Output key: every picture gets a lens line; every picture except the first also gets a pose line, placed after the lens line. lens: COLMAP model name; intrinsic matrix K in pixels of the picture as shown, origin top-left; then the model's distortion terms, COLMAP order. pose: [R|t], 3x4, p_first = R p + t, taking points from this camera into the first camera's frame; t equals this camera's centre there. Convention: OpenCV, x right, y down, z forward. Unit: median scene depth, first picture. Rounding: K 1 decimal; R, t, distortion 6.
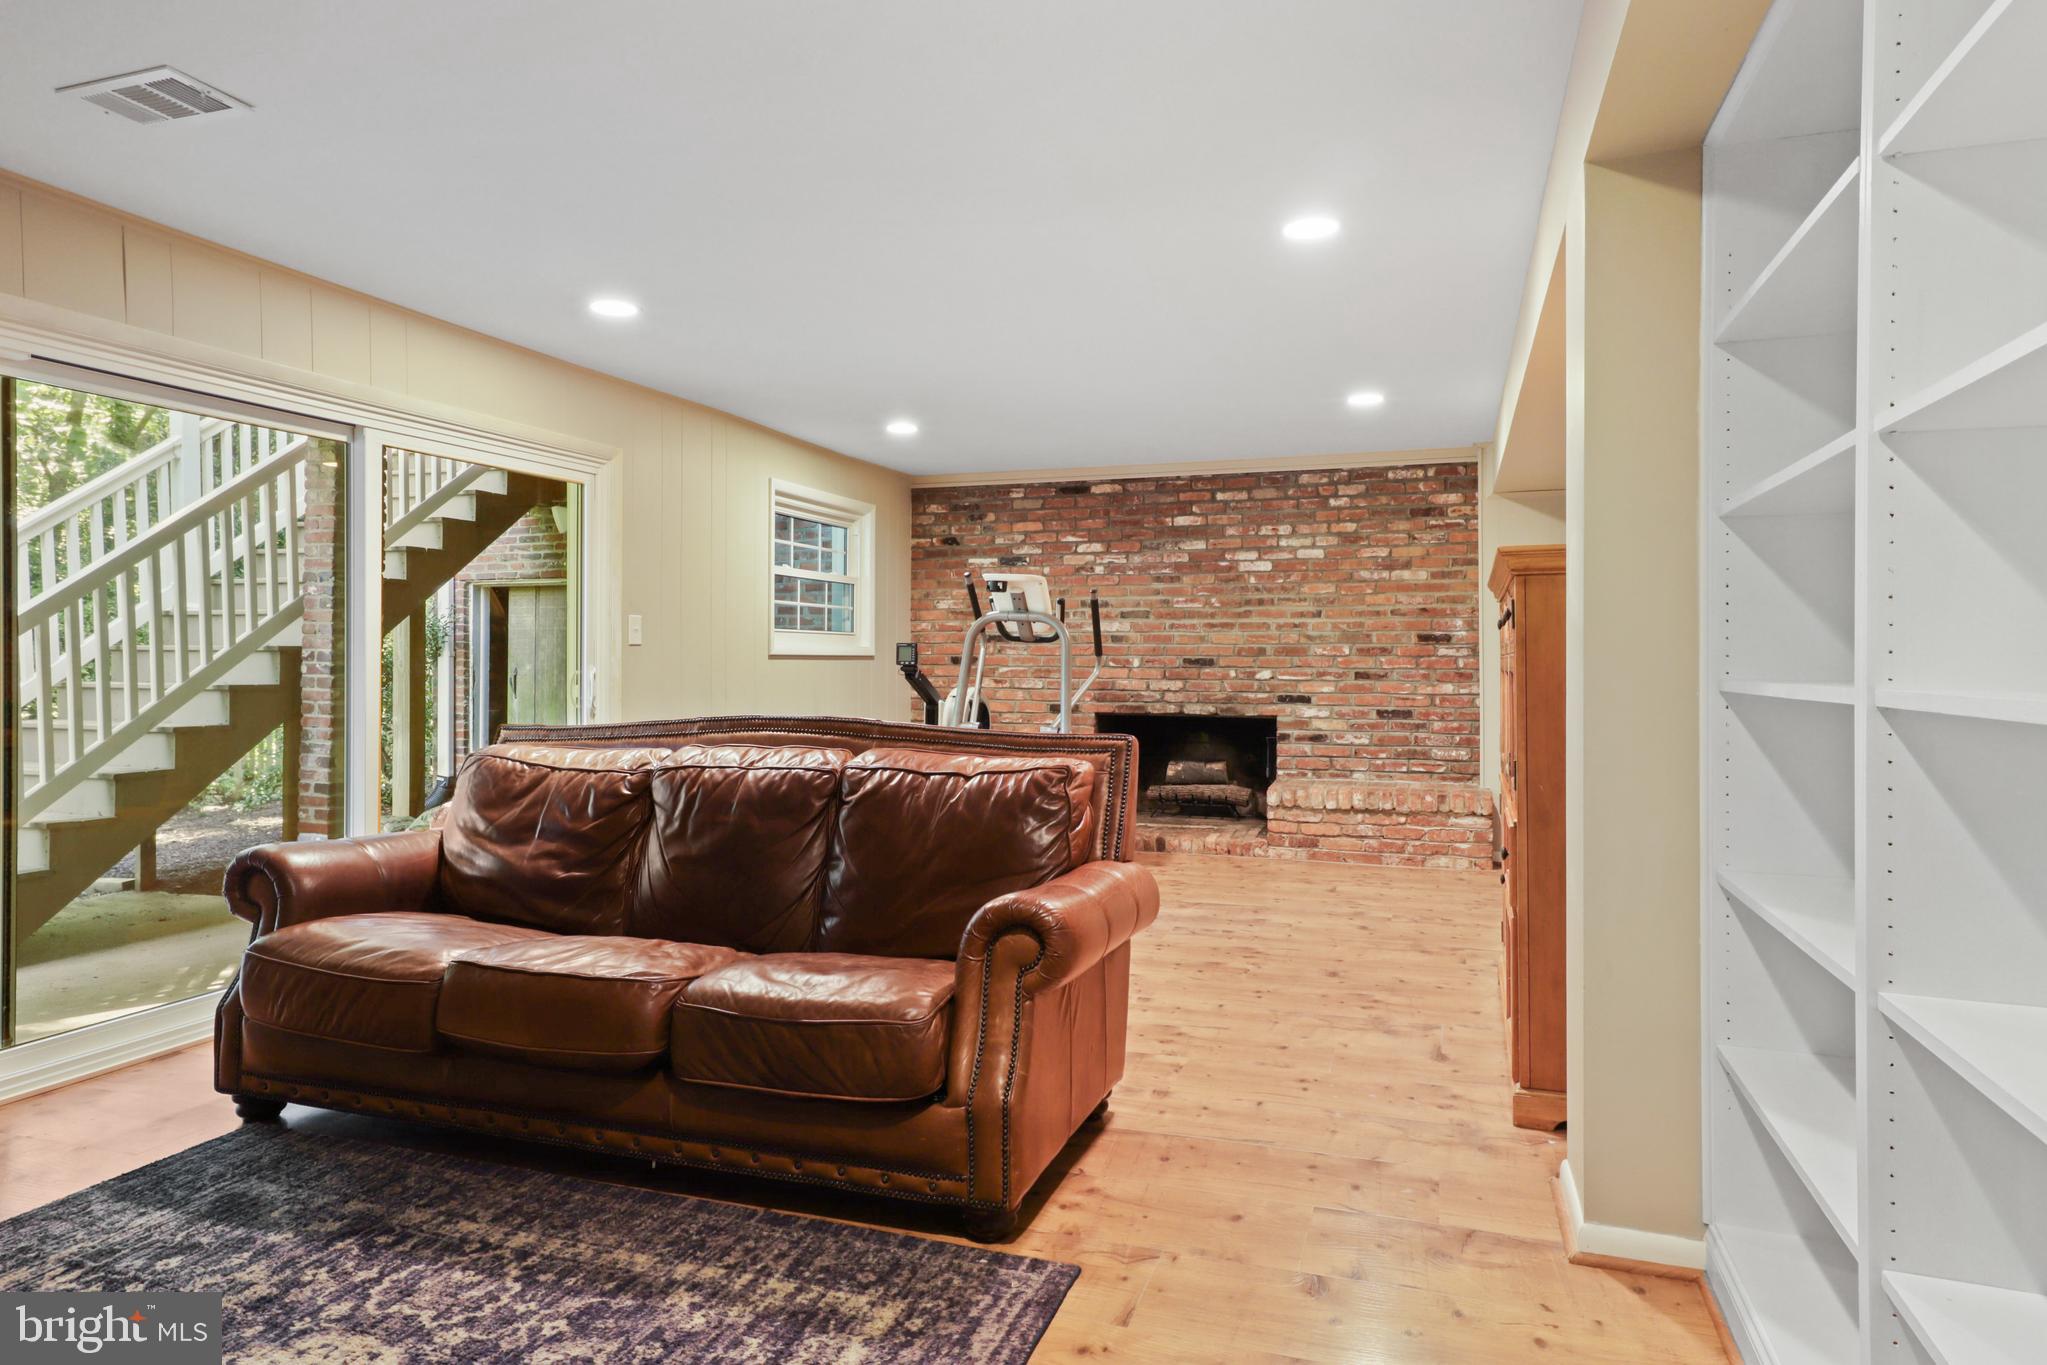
lens RADIAL K [[1252.2, 0, 1020.4], [0, 1252.2, 661.4], [0, 0, 1]] dist [-0.005077, 0.037331]
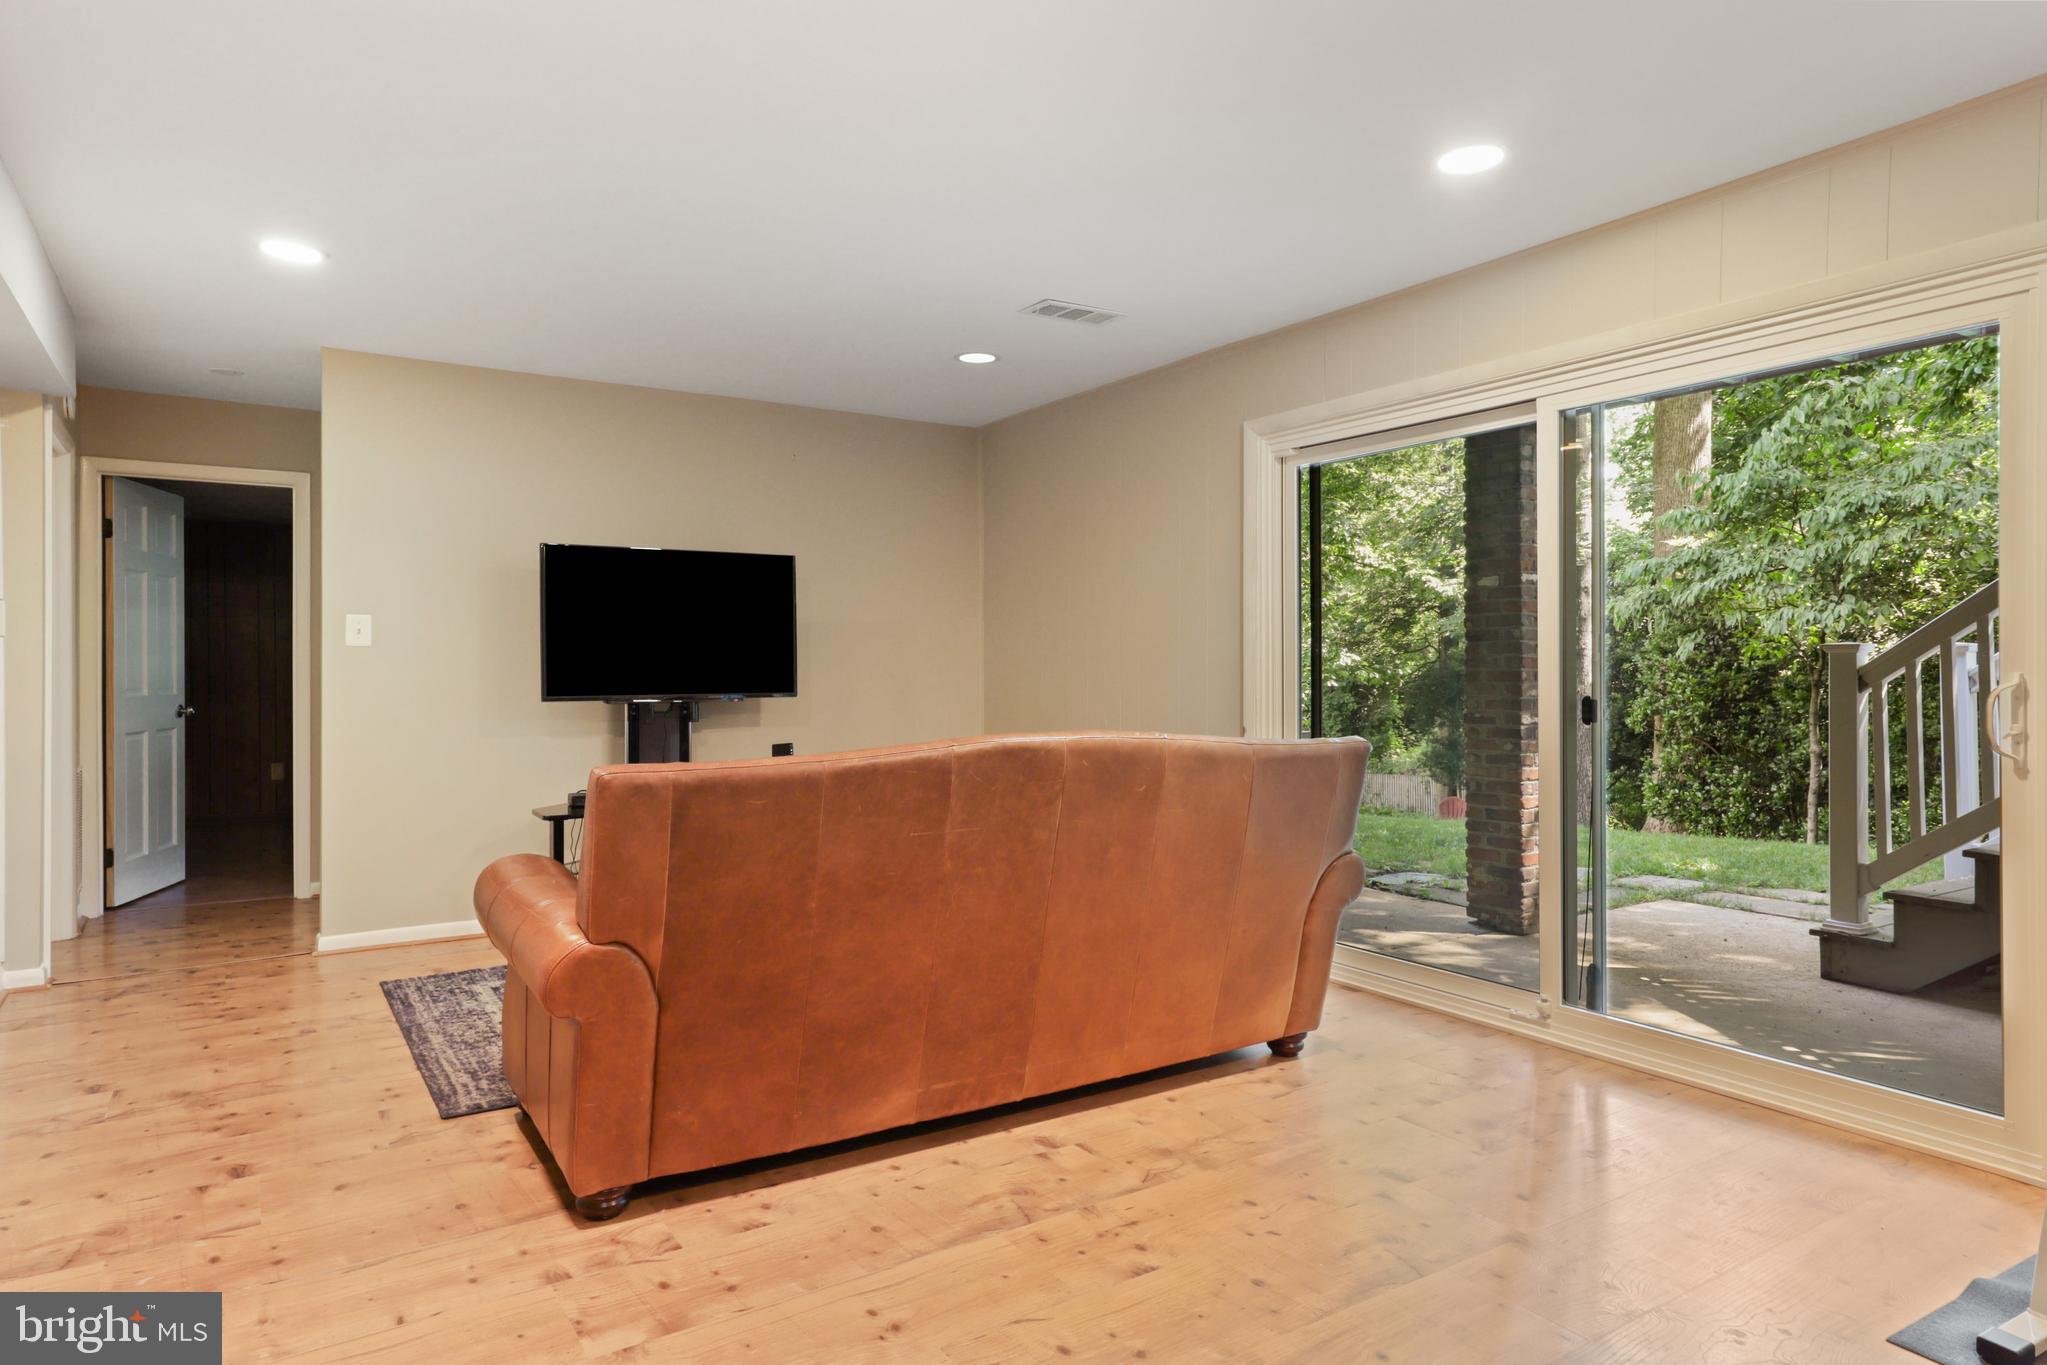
lens RADIAL K [[1252.2, 0, 1020.4], [0, 1252.2, 661.4], [0, 0, 1]] dist [-0.005077, 0.037331]
pose [[-0.629858, -0.005730, -0.776689, 0.618403], [-0.004131, 0.999983, -0.004027, 0.003556], [0.776699, 0.000672, -0.629872, 2.048036]]
